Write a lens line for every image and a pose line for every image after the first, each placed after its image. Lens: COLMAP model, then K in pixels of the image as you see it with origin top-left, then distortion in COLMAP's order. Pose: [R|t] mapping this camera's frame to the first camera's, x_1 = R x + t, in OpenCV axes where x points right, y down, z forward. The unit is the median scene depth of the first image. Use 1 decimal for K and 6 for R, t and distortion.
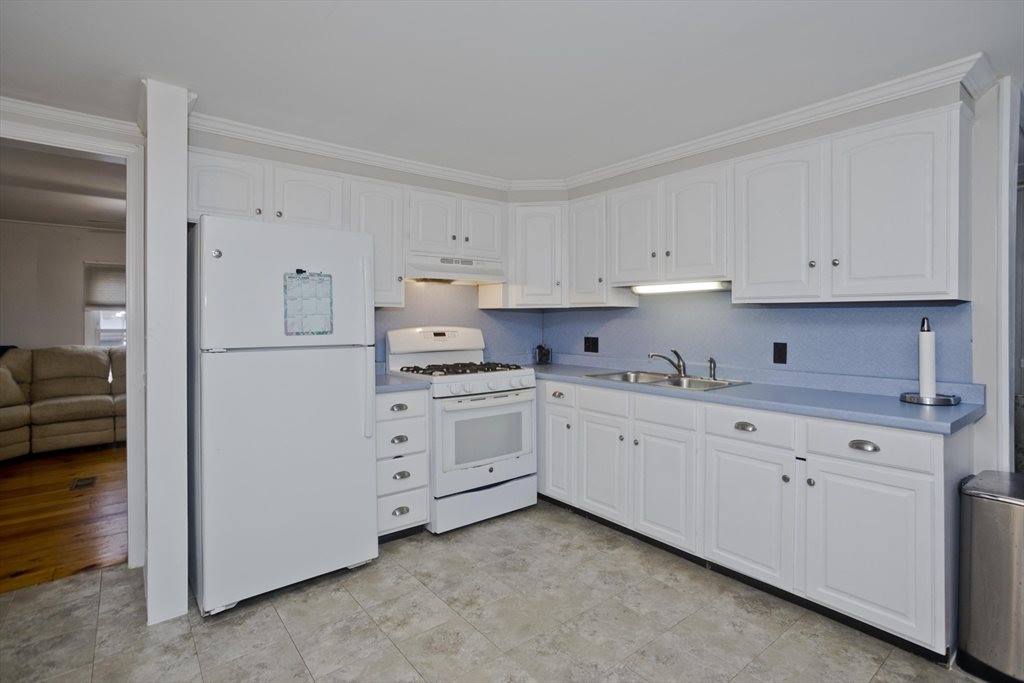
lens RADIAL K [[503.6, 0, 513.9], [0, 503.6, 316.3], [0, 0, 1]] dist [-0.037759, 0.021010]
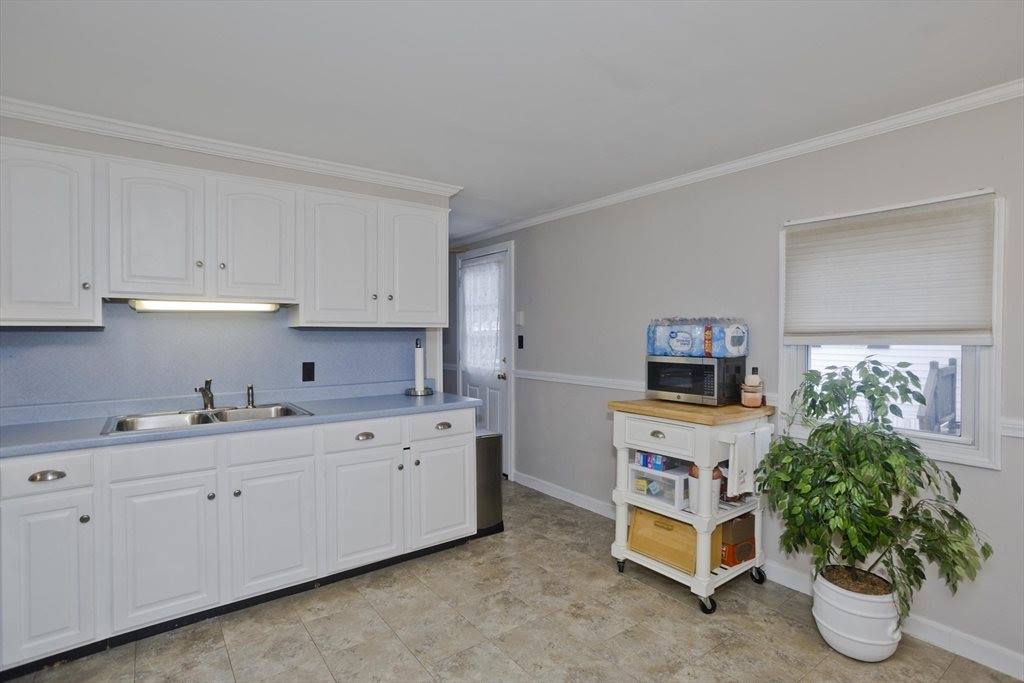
lens RADIAL K [[503.6, 0, 510.0], [0, 503.6, 337.4], [0, 0, 1]] dist [-0.037759, 0.021010]
pose [[0.038874, -0.011836, 0.999174, -0.527815], [-0.000470, 0.999930, 0.011864, -0.015243], [-0.999244, -0.000931, 0.038866, 0.492258]]
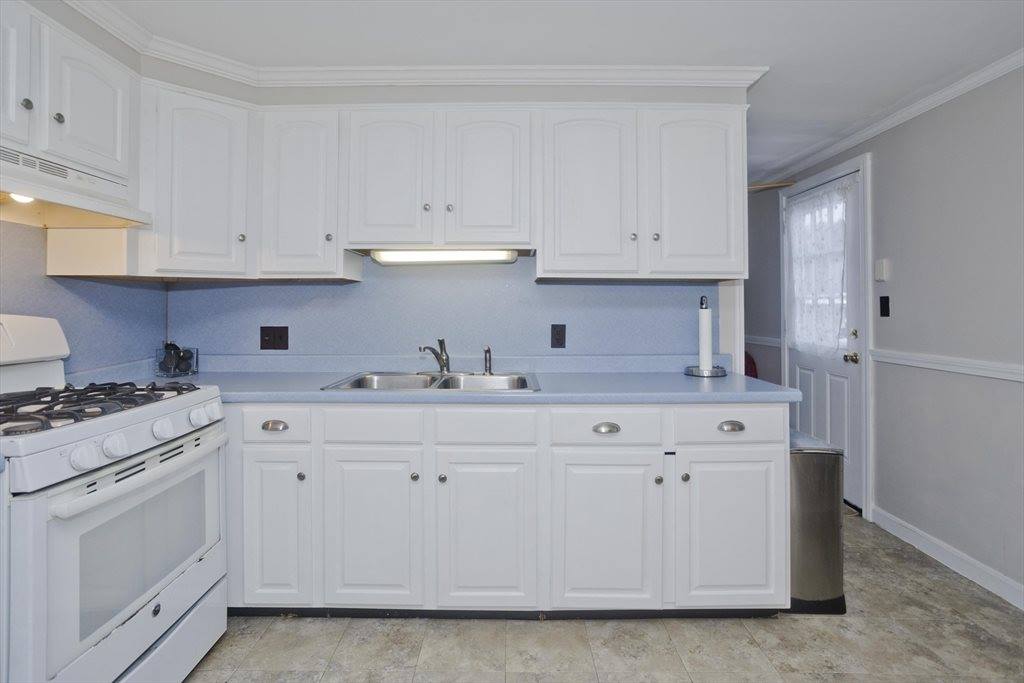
lens RADIAL K [[503.6, 0, 505.7], [0, 503.6, 299.3], [0, 0, 1]] dist [-0.037759, 0.021010]
pose [[0.630782, 0.009411, 0.775903, -0.217469], [-0.002580, 0.999946, -0.010030, 0.015843], [-0.775956, 0.004325, 0.630772, 0.481771]]
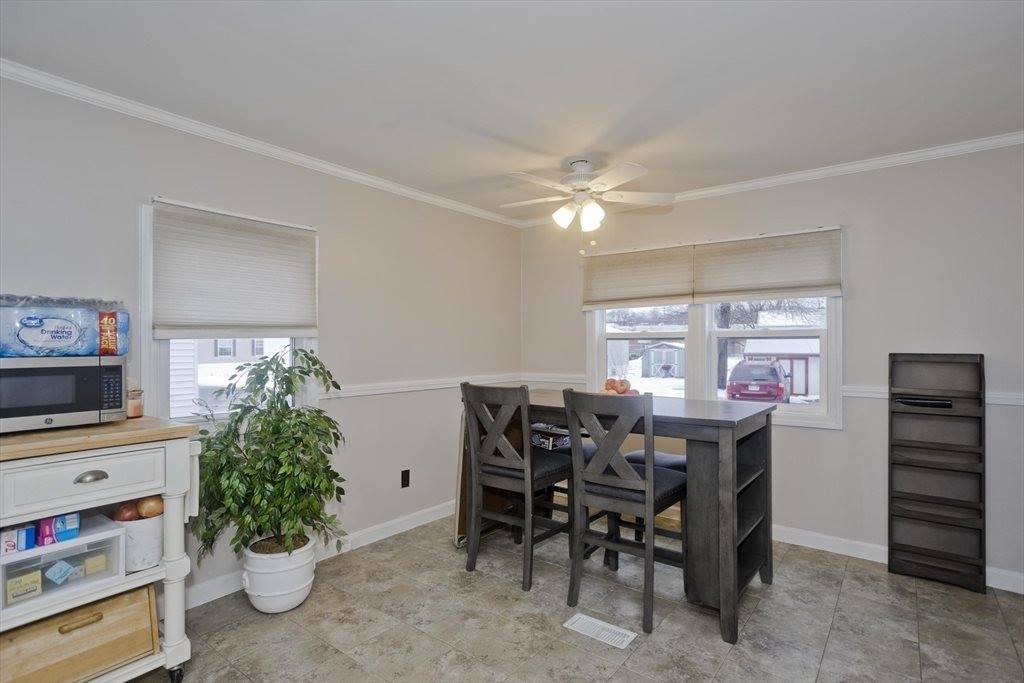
lens RADIAL K [[503.6, 0, 514.8], [0, 503.6, 347.9], [0, 0, 1]] dist [-0.037759, 0.021010]
pose [[-0.969563, 0.001001, -0.244839, 0.019953], [-0.000986, 0.999968, 0.007996, 0.015425], [0.244839, 0.007994, -0.969531, 0.906364]]
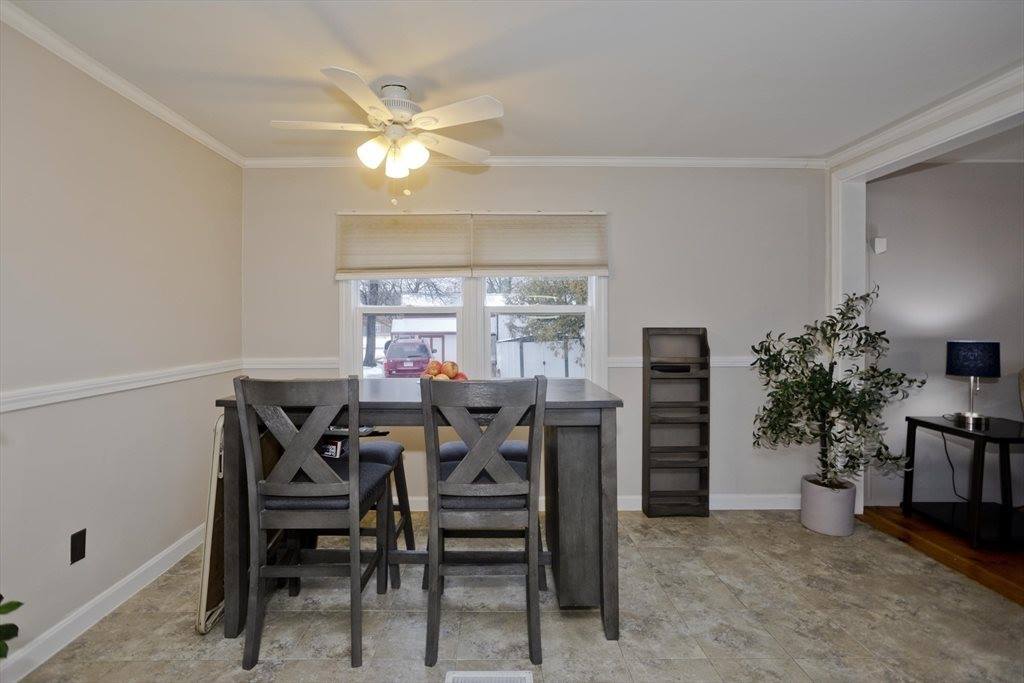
lens RADIAL K [[503.6, 0, 484.1], [0, 503.6, 322.4], [0, 0, 1]] dist [-0.037759, 0.021010]
pose [[-0.621201, 0.000113, -0.783651, 0.171988], [0.002733, 0.999994, -0.002022, 0.023051], [0.783646, -0.003398, -0.621198, 0.574406]]
